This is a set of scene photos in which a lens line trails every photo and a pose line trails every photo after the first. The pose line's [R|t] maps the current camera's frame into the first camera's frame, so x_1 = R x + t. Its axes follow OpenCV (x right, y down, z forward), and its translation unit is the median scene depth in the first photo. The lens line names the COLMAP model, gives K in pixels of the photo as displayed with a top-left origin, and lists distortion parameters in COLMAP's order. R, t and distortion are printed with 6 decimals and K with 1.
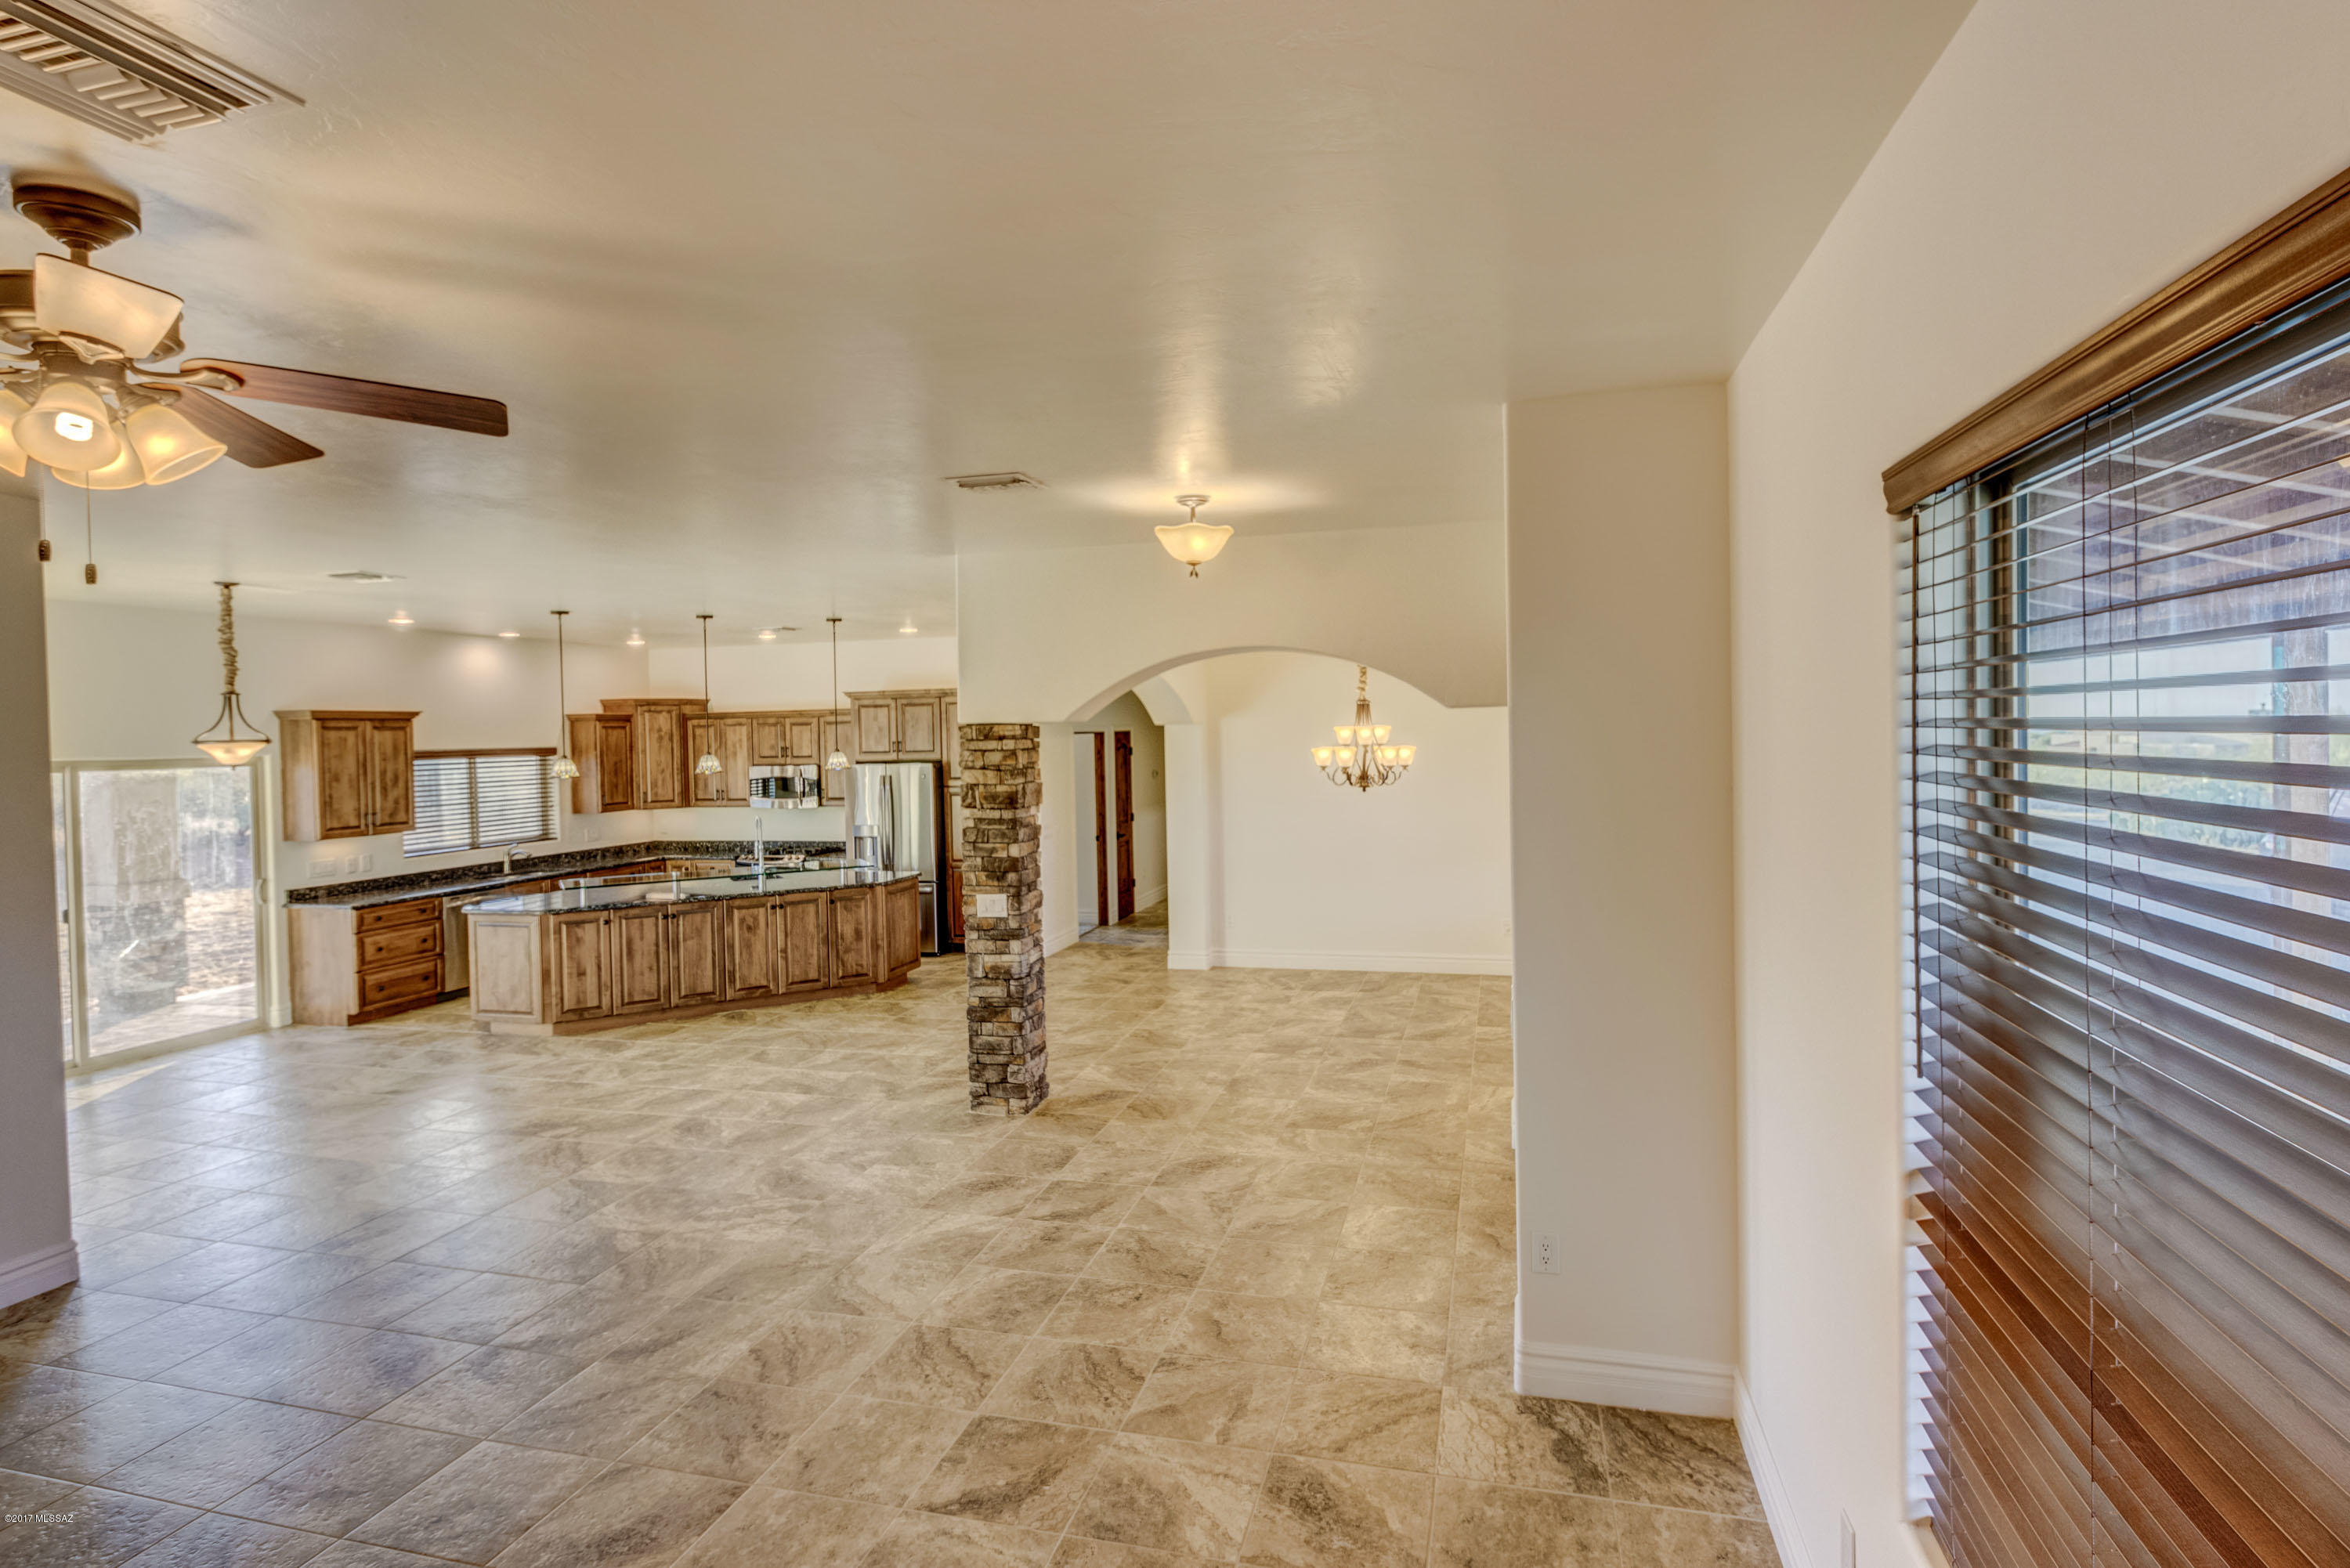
lens RADIAL K [[1195.2, 0, 1189.3], [0, 1195.2, 752.3], [0, 0, 1]] dist [0.007382, -0.010346]
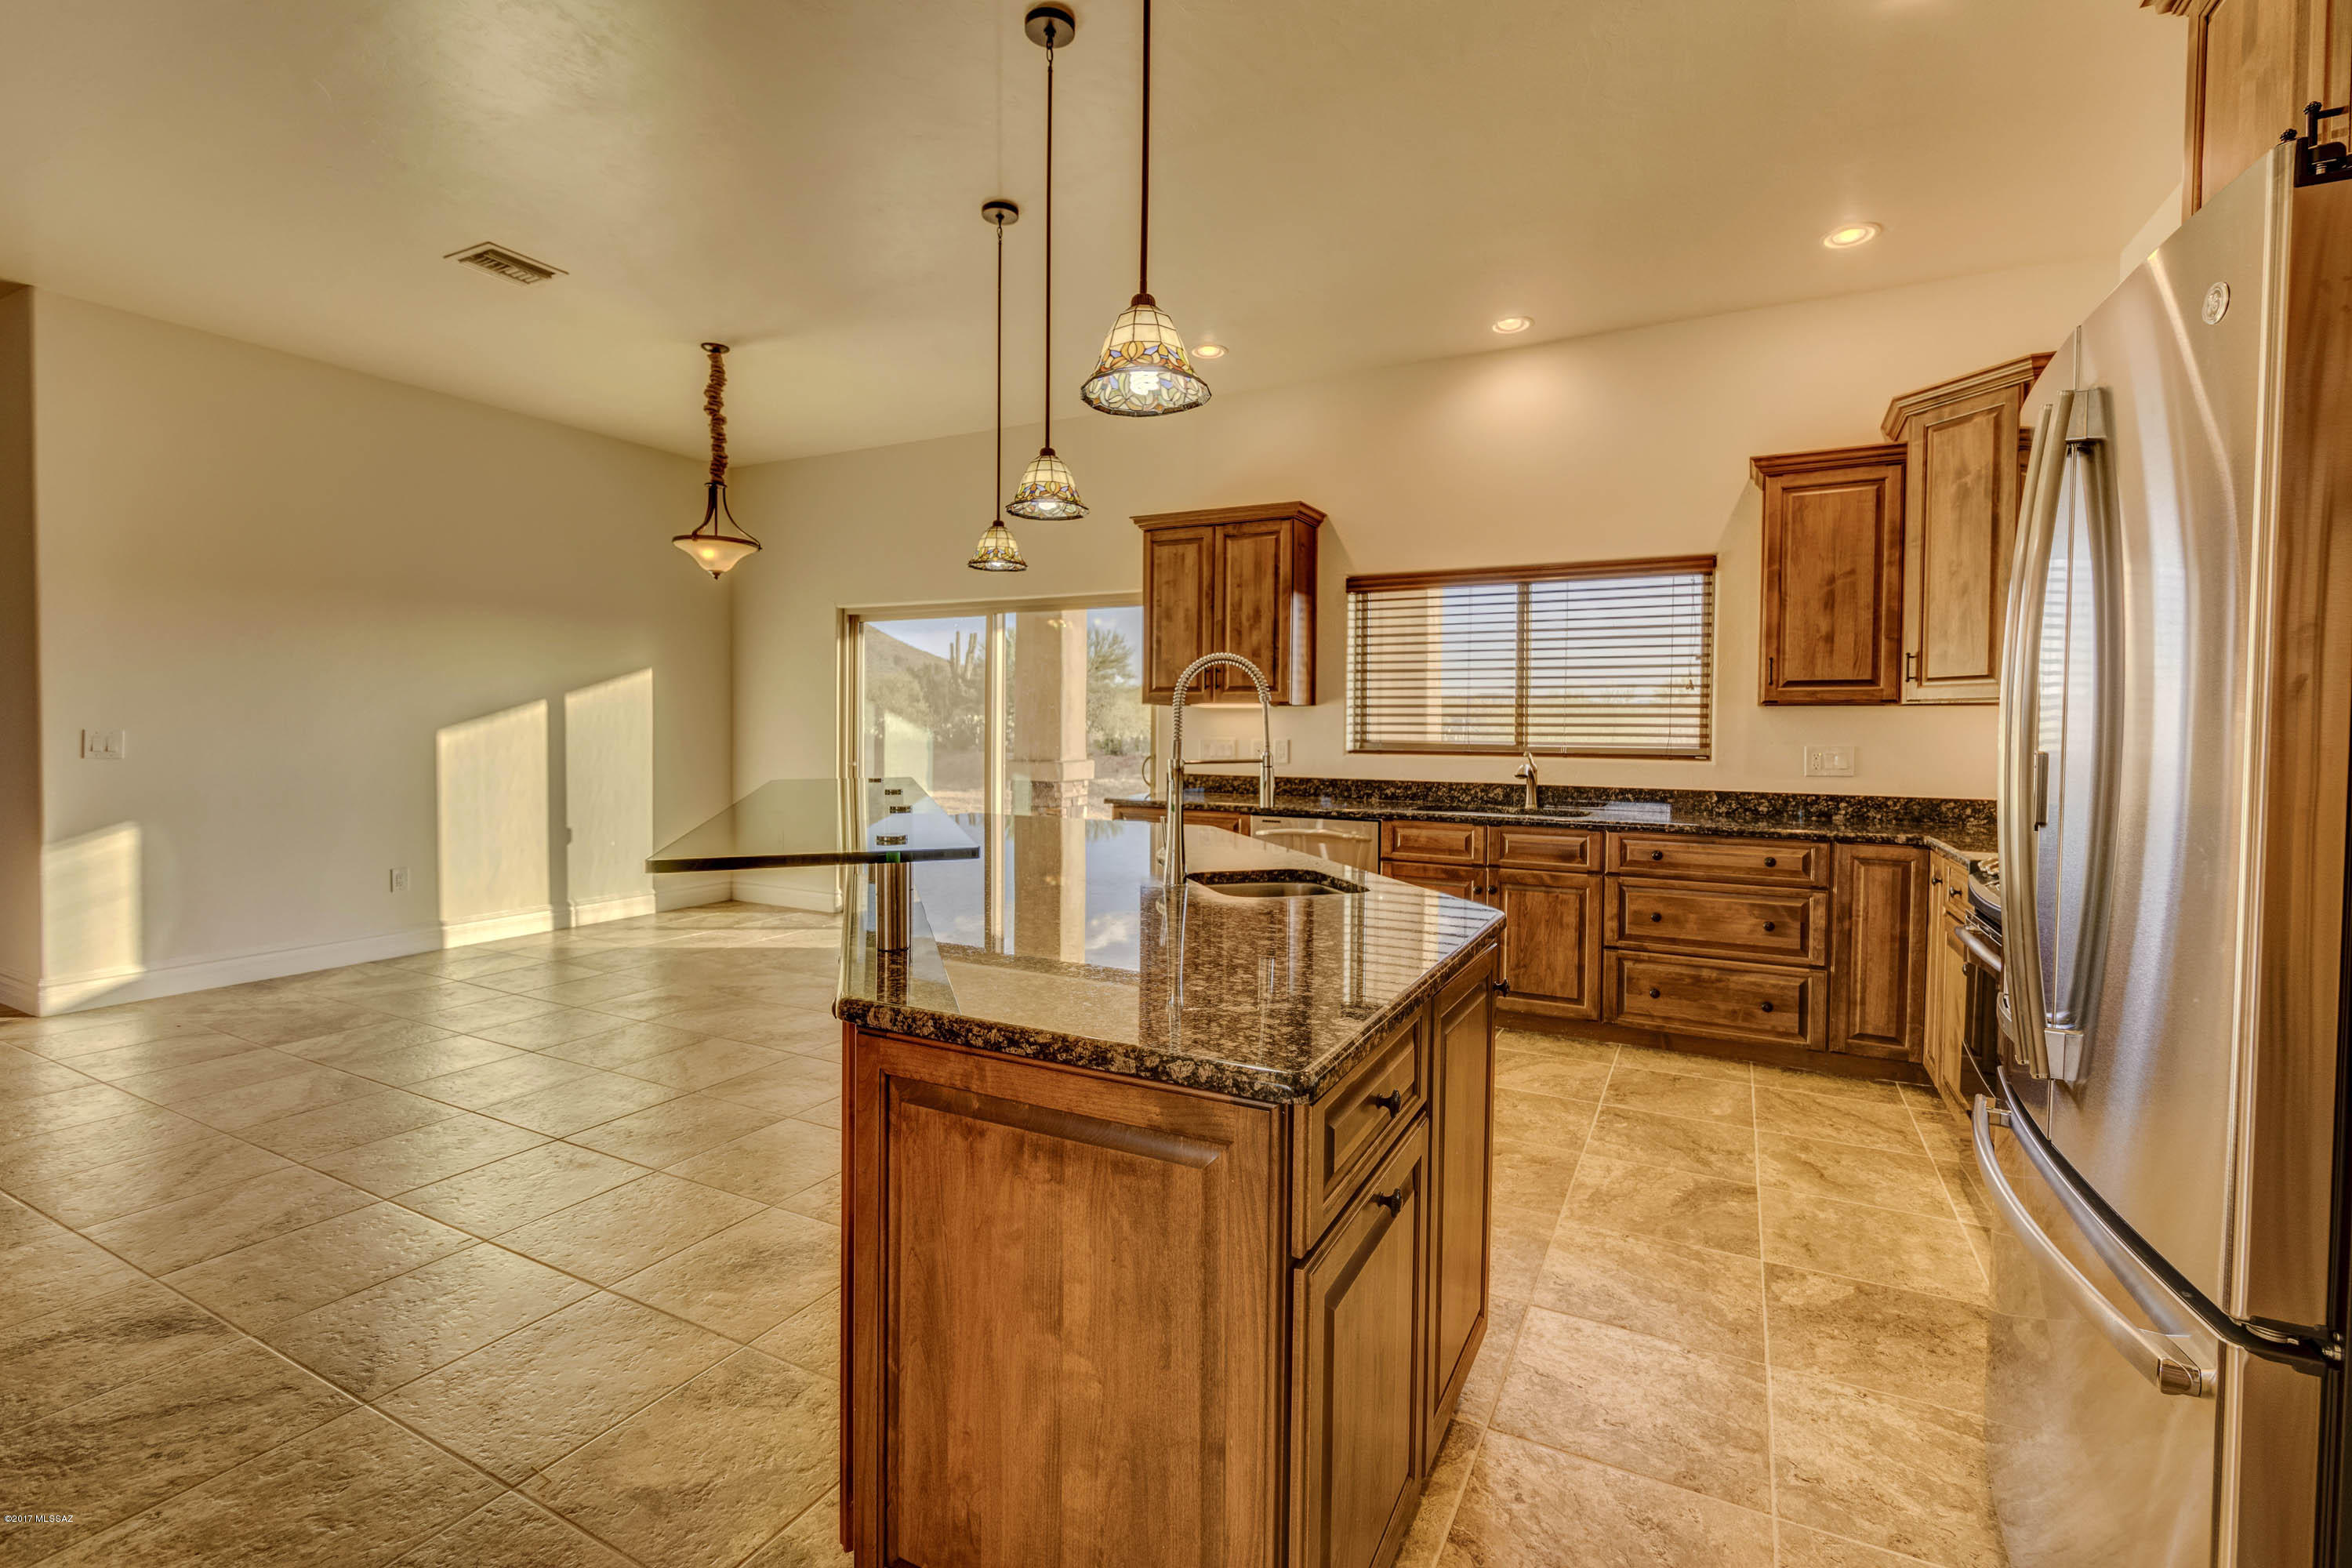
lens RADIAL K [[1036.3, 0, 1194.7], [0, 1036.3, 750.1], [0, 0, 1]] dist [-0.002049, 0.000160]
pose [[-0.215700, 0.040642, -0.975613, -0.138322], [-0.021576, 0.998691, 0.046374, 0.071781], [0.976221, 0.031052, -0.214541, 1.162978]]
